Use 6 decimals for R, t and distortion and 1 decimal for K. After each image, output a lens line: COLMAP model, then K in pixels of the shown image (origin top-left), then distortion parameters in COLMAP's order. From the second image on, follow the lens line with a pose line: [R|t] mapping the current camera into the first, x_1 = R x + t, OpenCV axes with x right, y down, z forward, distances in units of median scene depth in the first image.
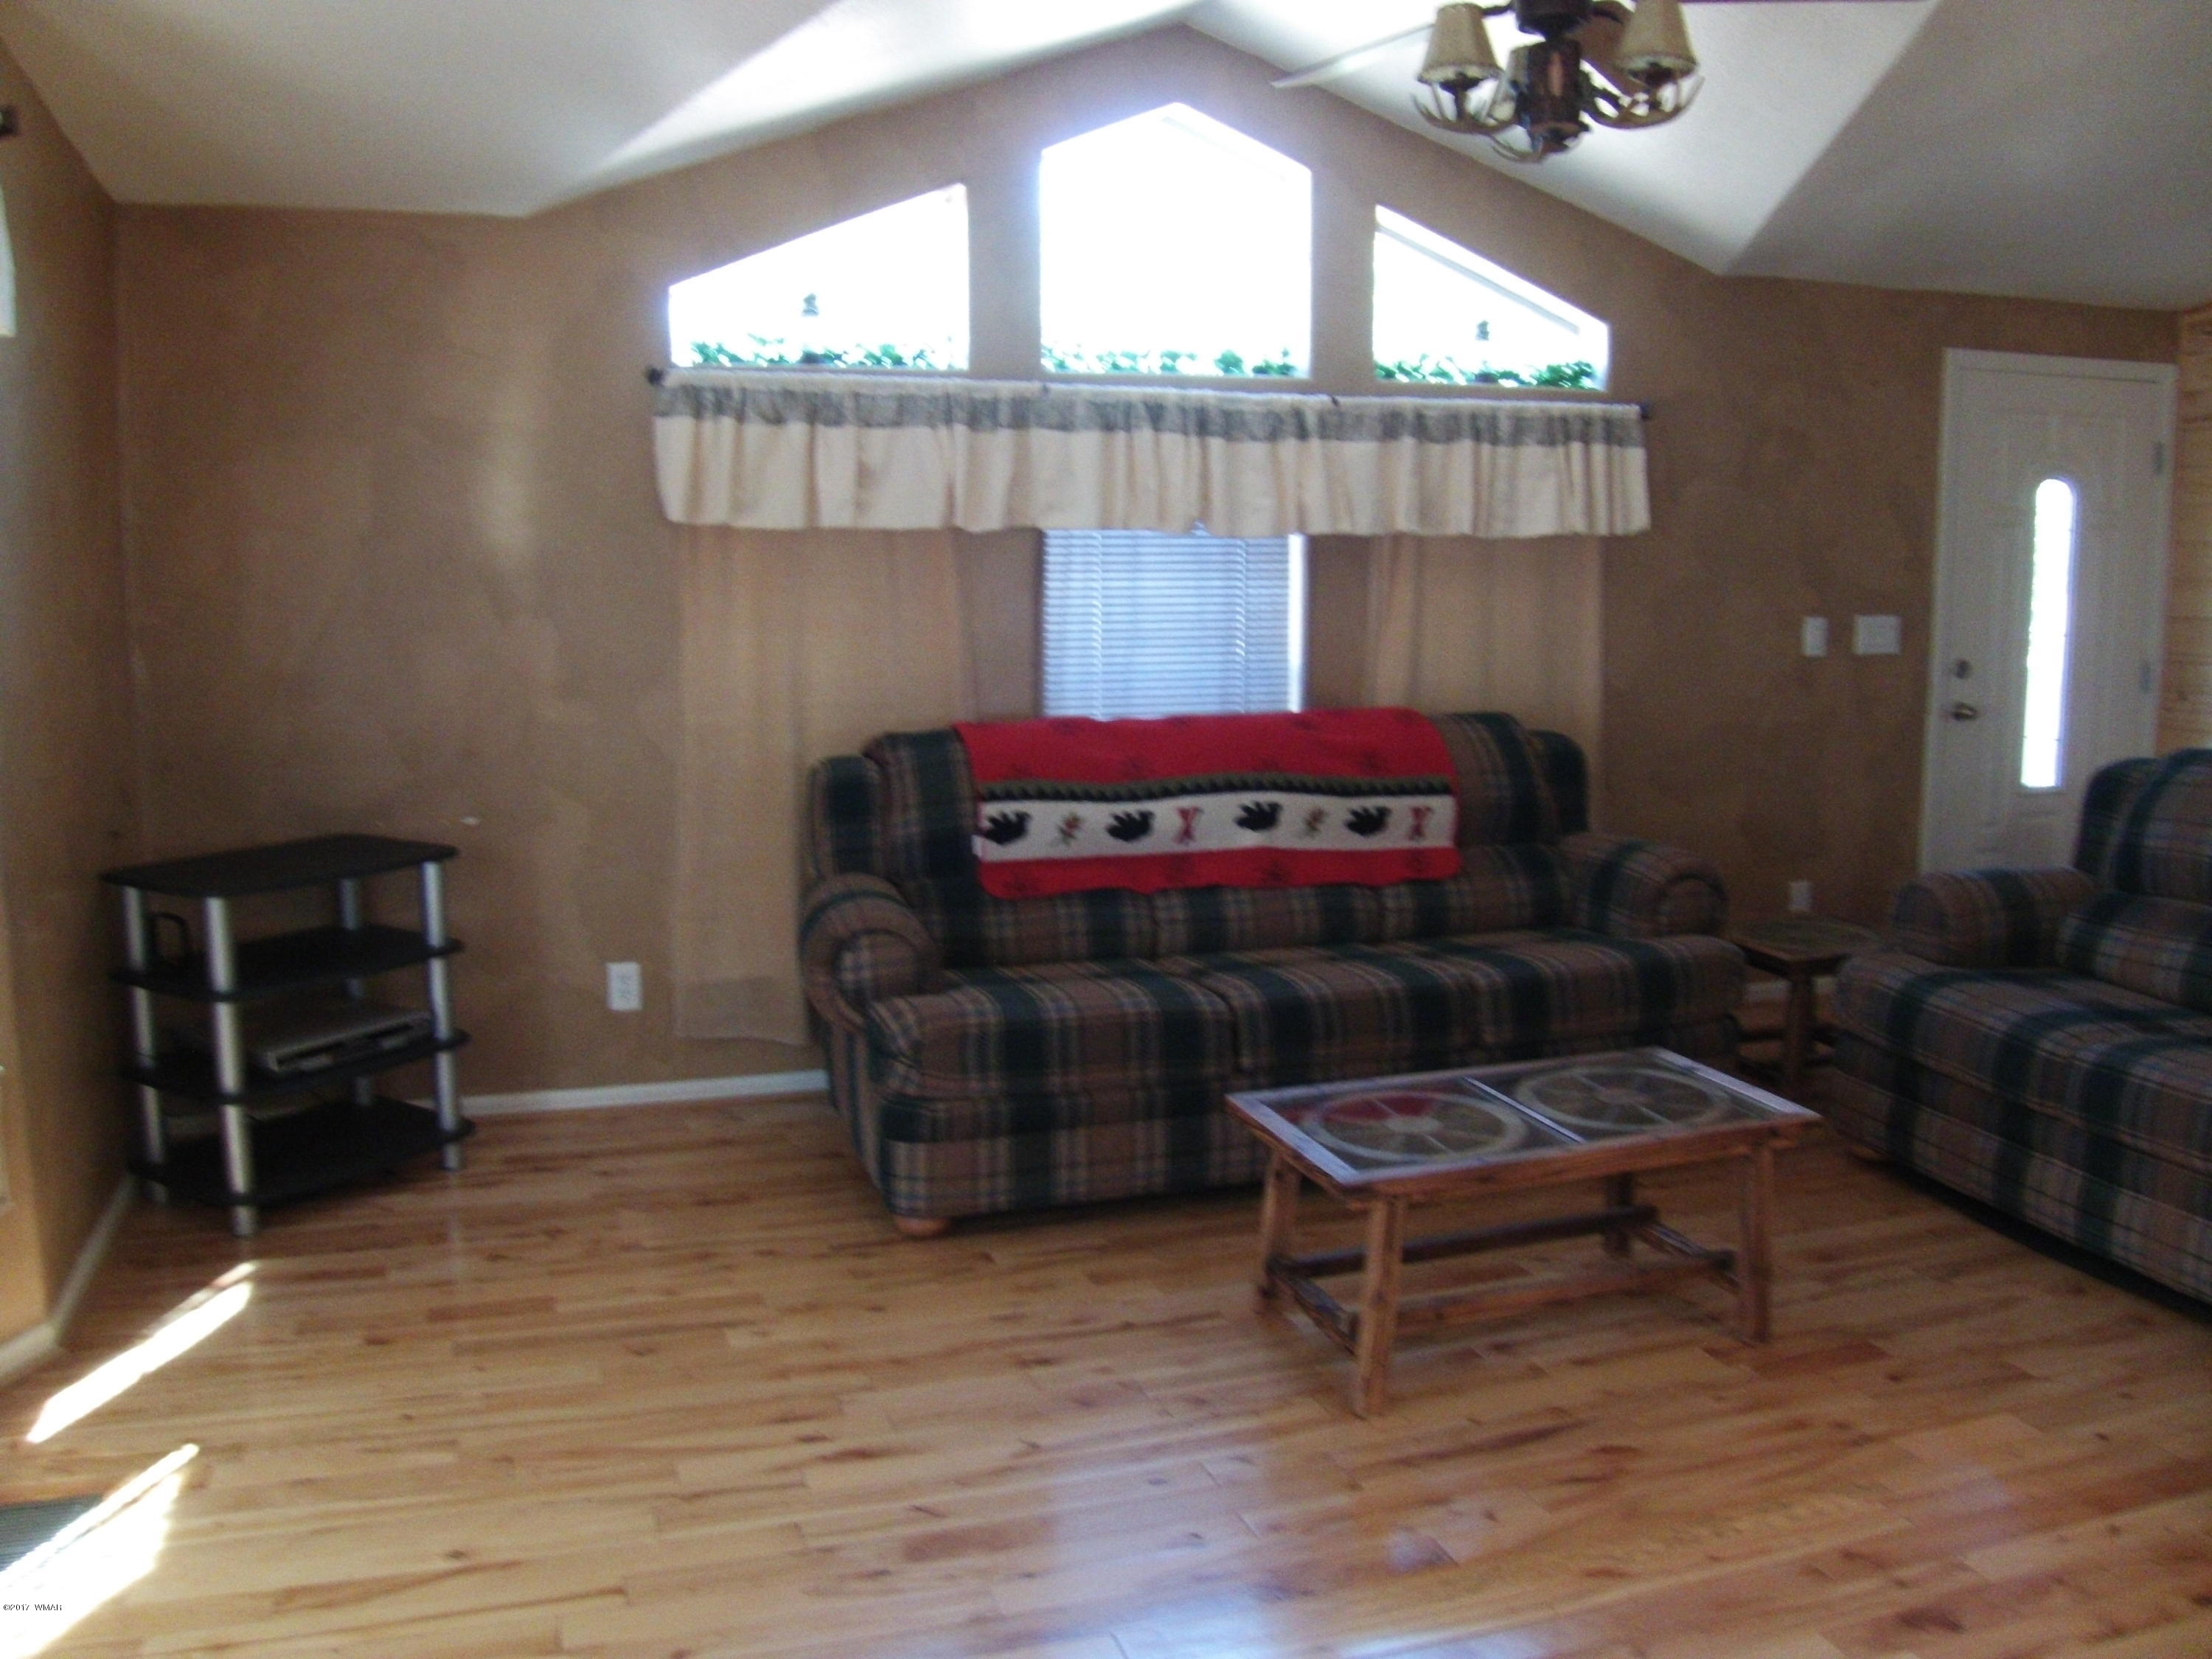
lens RADIAL K [[1859.3, 0, 1093.3], [0, 1859.3, 786.2], [0, 0, 1]] dist [-0.170626, 0.097264]
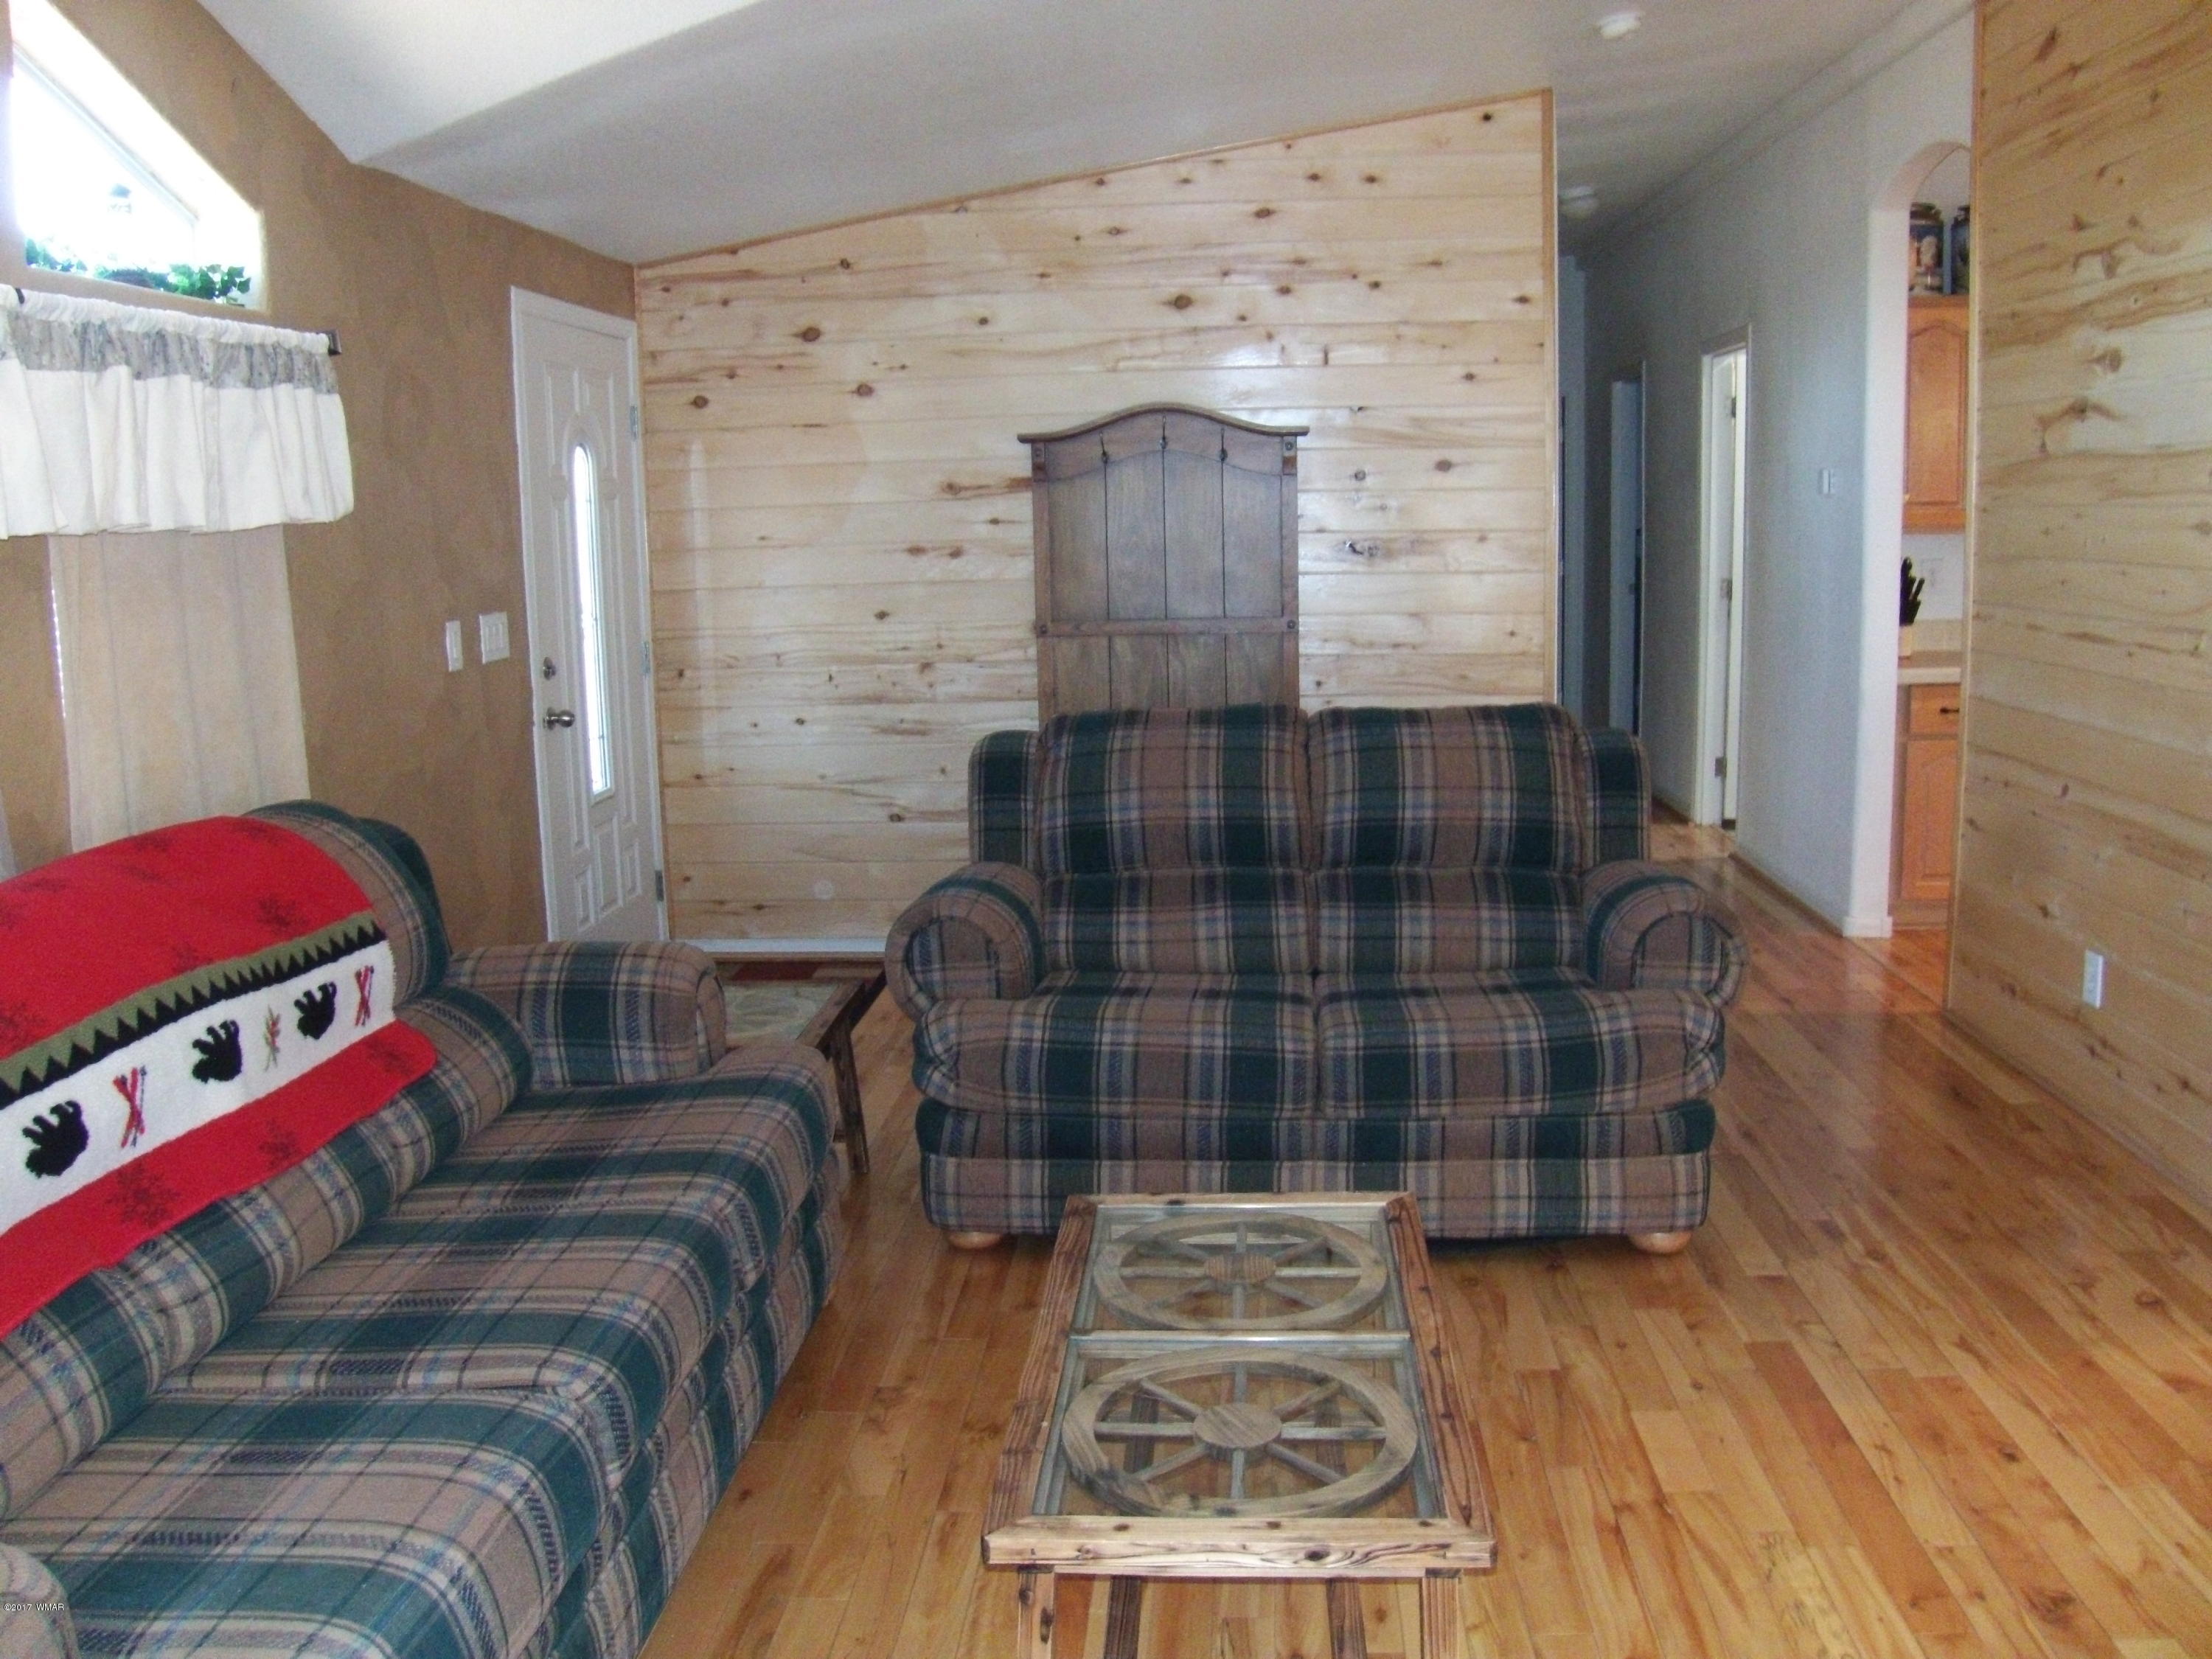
lens RADIAL K [[1859.3, 0, 1118.0], [0, 1859.3, 780.6], [0, 0, 1]] dist [-0.170626, 0.097264]
pose [[0.369989, -0.142675, 0.918015, -0.328803], [0.144982, 0.984898, 0.094637, -0.085816], [-0.917654, 0.098081, 0.385087, 0.654433]]
